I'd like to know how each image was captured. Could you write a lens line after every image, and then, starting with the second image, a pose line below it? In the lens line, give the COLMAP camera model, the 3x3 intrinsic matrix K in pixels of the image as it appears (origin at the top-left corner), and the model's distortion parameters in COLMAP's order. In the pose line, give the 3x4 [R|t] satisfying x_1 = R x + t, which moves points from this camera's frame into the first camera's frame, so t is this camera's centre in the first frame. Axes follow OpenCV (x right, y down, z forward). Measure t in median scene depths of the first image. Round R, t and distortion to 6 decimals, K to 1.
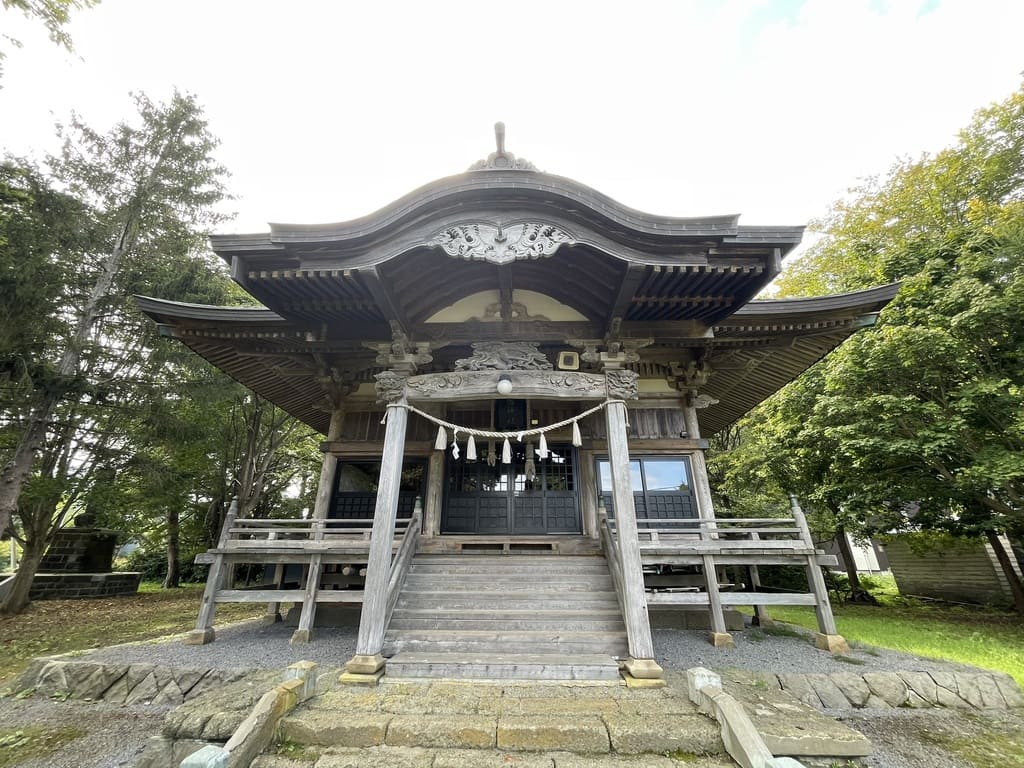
lens RADIAL K [[410.1, 0, 512.0], [0, 410.1, 384.0], [0, 0, 1]] dist [-0.002373, -0.000579]
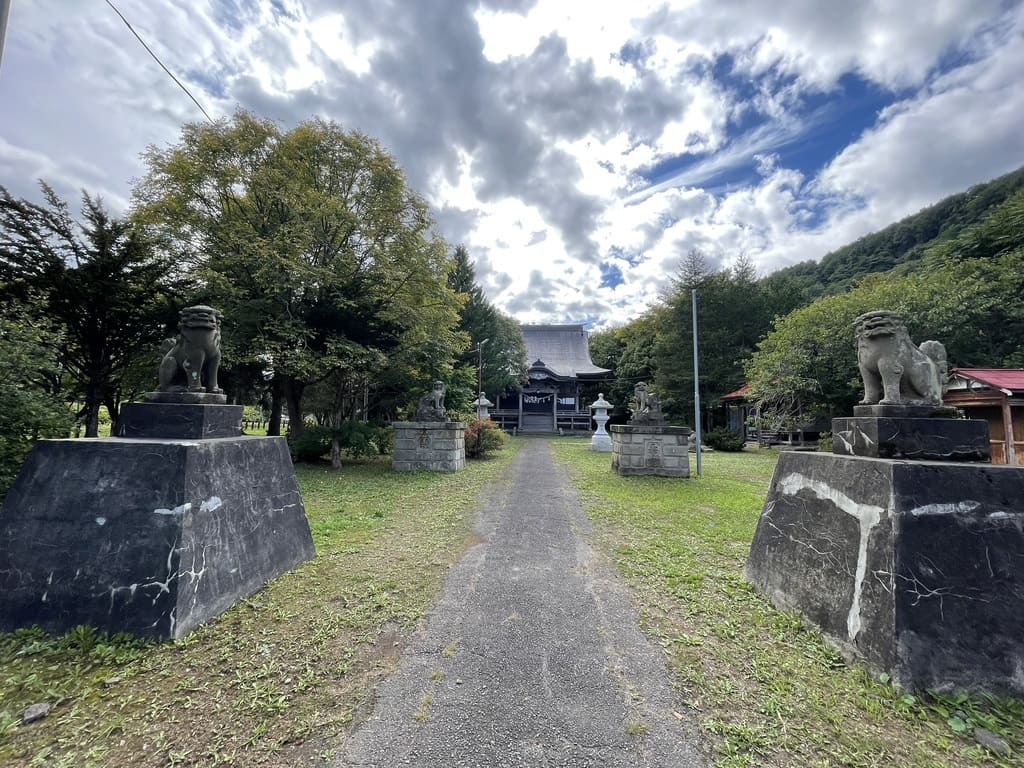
lens RADIAL K [[410.1, 0, 512.0], [0, 410.1, 384.0], [0, 0, 1]] dist [-0.002373, -0.000579]
pose [[0.999824, 0.009152, -0.016405, -0.304173], [-0.003655, 0.951380, 0.307999, -1.967636], [0.018426, -0.307884, 0.951245, -4.796447]]
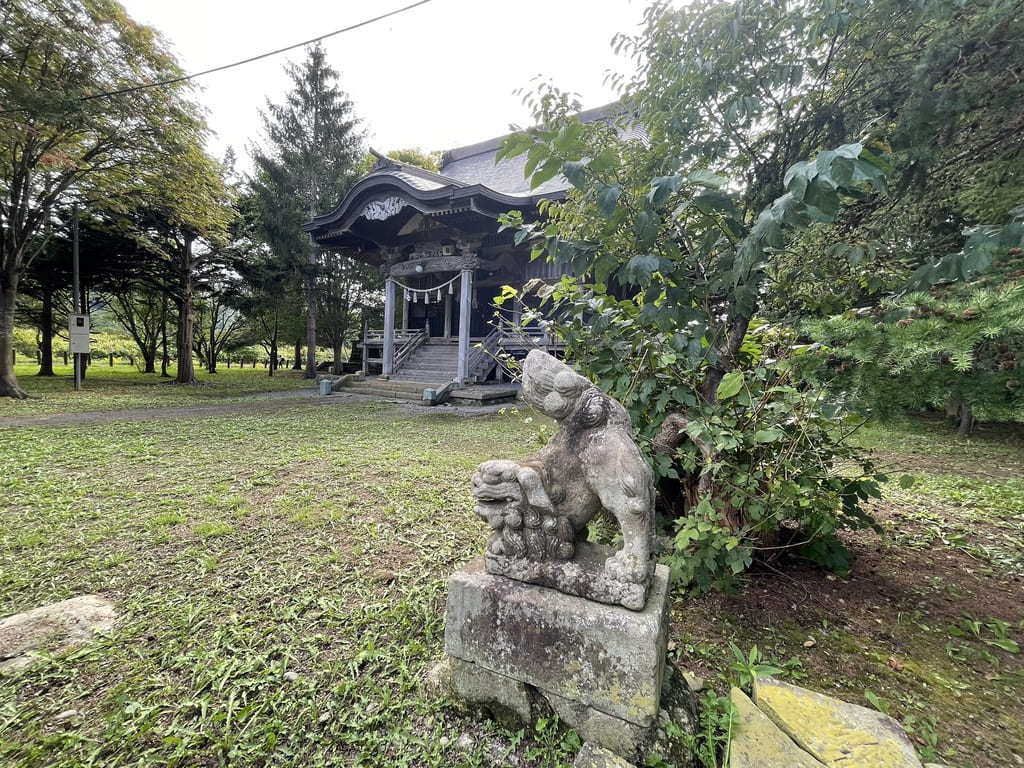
lens RADIAL K [[410.1, 0, 512.0], [0, 410.1, 384.0], [0, 0, 1]] dist [-0.002373, -0.000579]
pose [[0.872969, 0.051227, -0.485079, 1.402169], [0.153031, 0.915498, 0.372083, -0.155376], [0.463149, -0.399049, 0.791361, -0.687417]]
